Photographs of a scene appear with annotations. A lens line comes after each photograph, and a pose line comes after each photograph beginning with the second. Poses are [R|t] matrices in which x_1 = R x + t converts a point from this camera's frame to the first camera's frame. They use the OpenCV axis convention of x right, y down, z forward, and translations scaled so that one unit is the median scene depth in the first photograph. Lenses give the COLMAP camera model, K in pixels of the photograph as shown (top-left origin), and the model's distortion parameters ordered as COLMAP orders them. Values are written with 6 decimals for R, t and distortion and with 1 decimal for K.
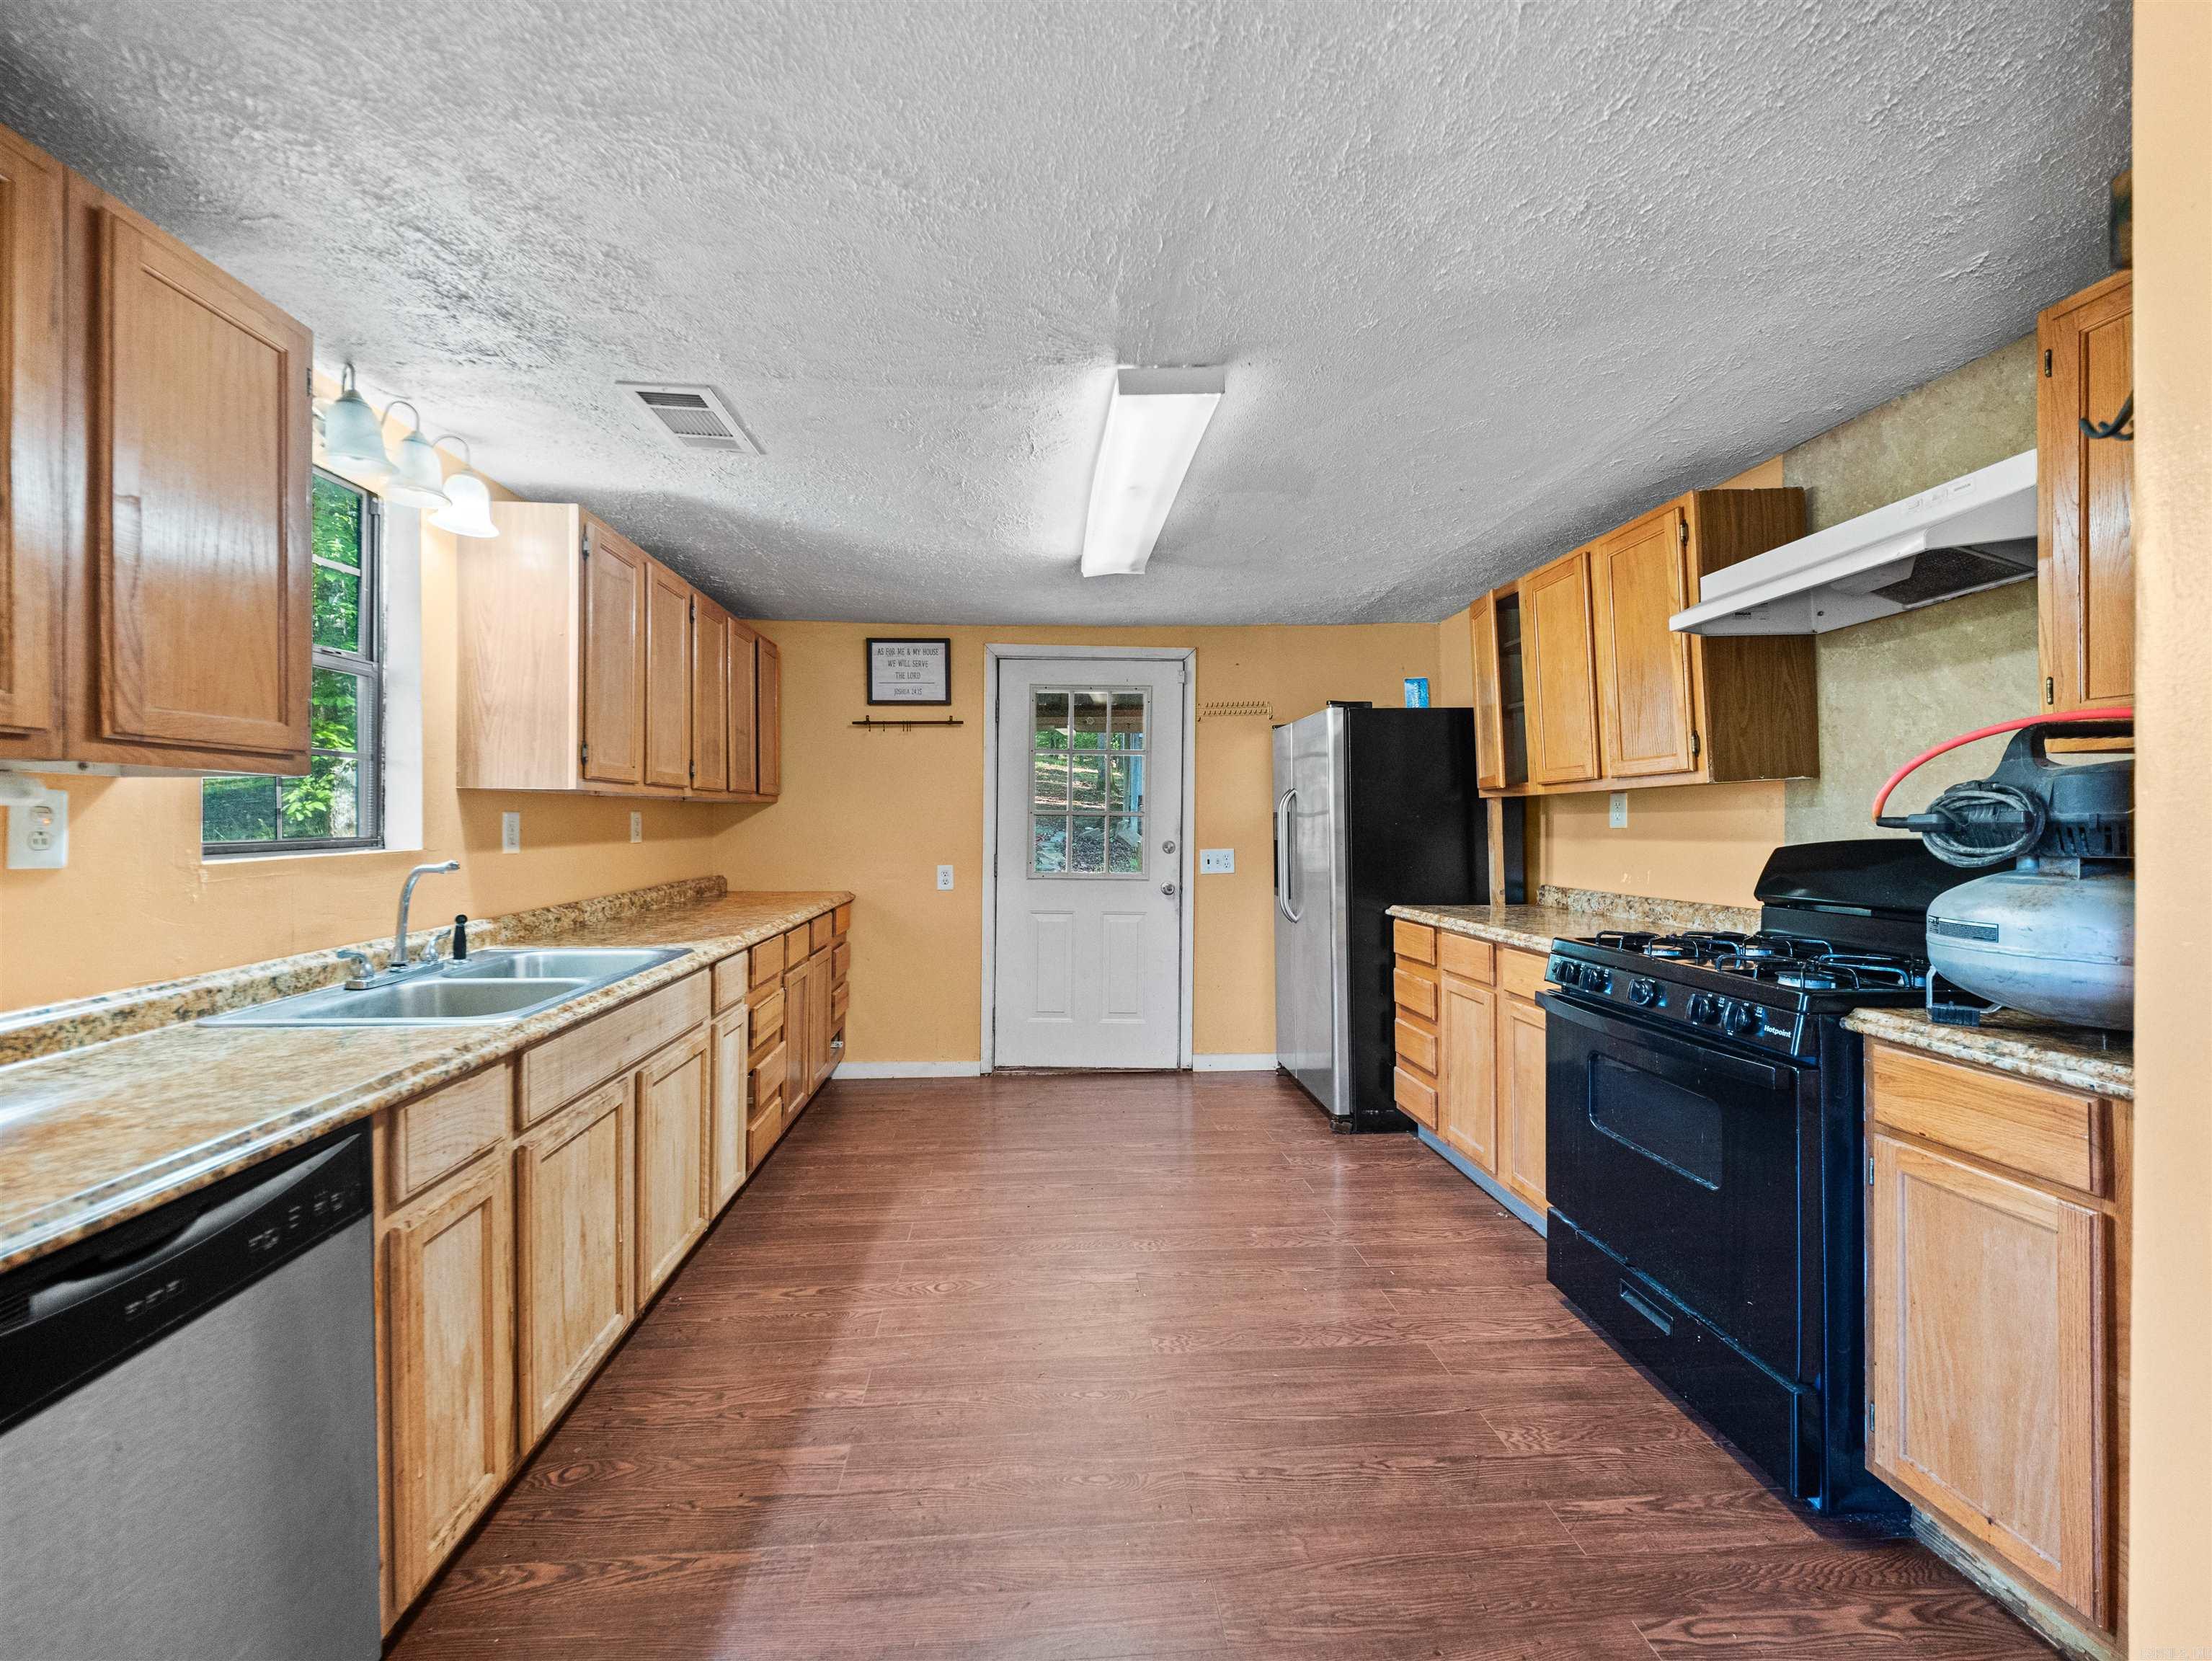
lens RADIAL K [[882.8, 0, 1080.7], [0, 882.8, 828.7], [0, 0, 1]] dist [0.013286, -0.007754]
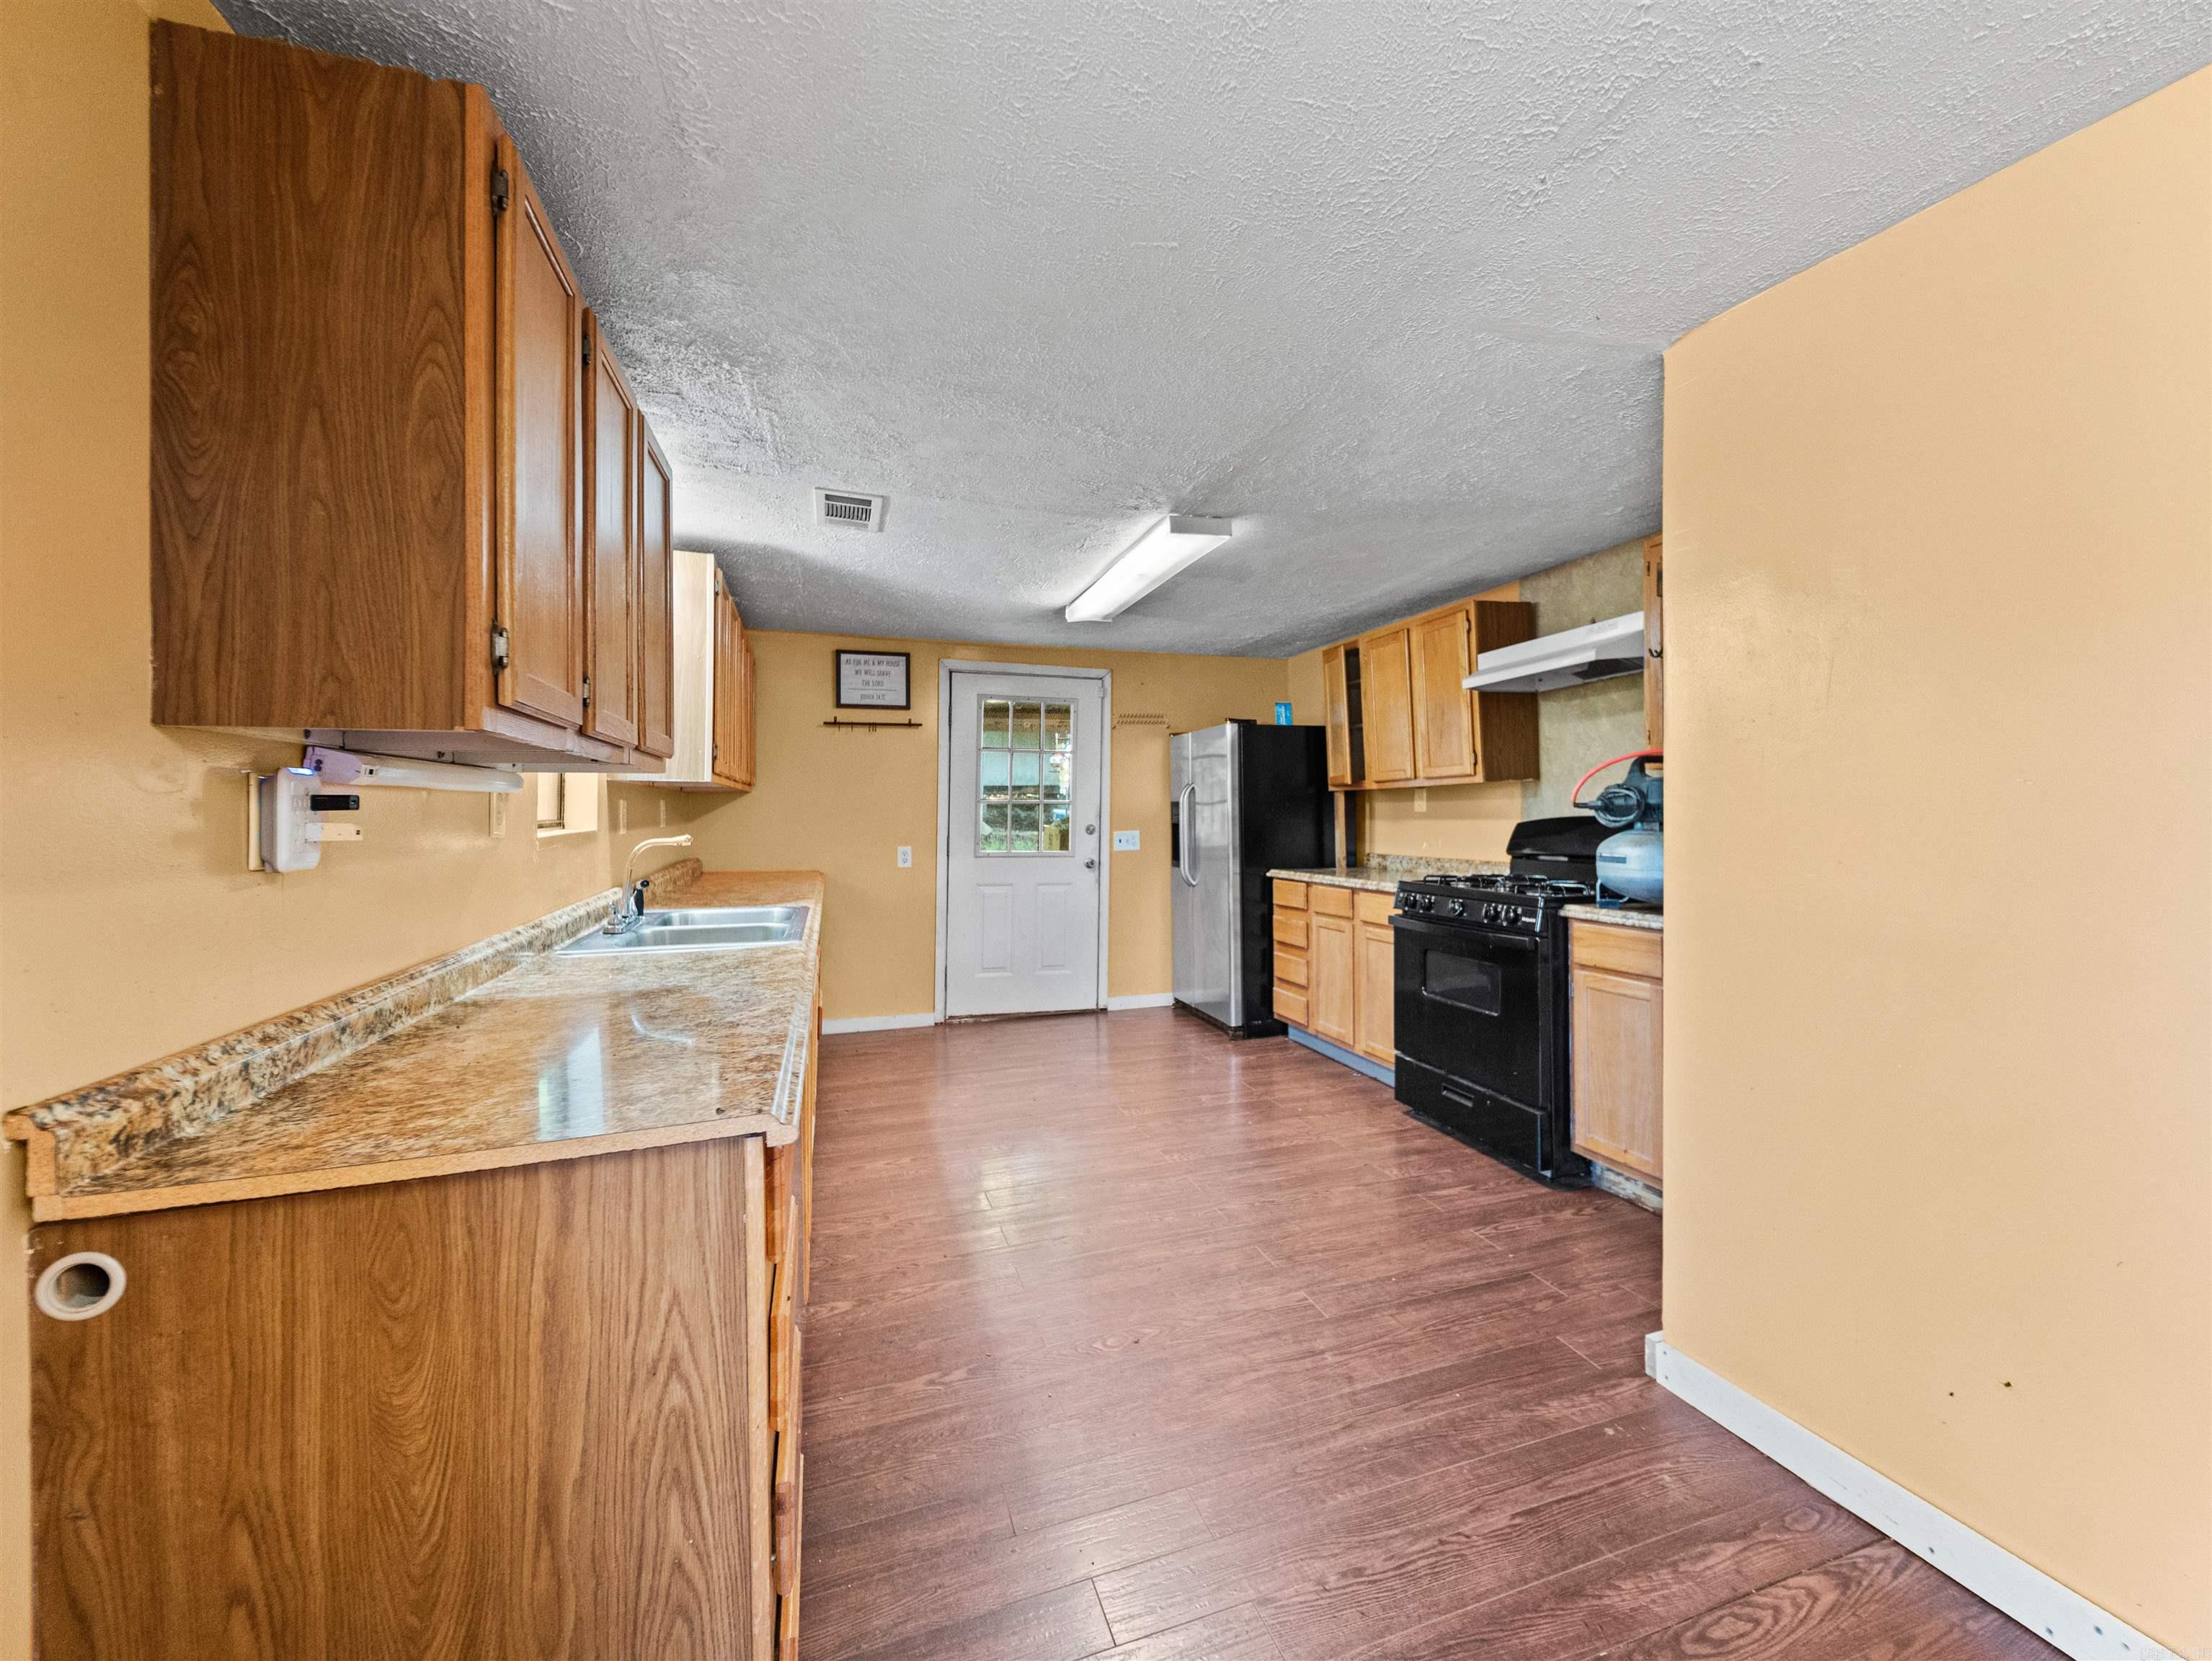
lens RADIAL K [[888.9, 0, 1105.3], [0, 888.9, 822.1], [0, 0, 1]] dist [0.010813, -0.008531]
pose [[0.964786, -0.005020, 0.262988, -0.346775], [0.004326, 0.999985, 0.003217, 0.011175], [-0.263001, -0.001966, 0.964794, -0.347655]]
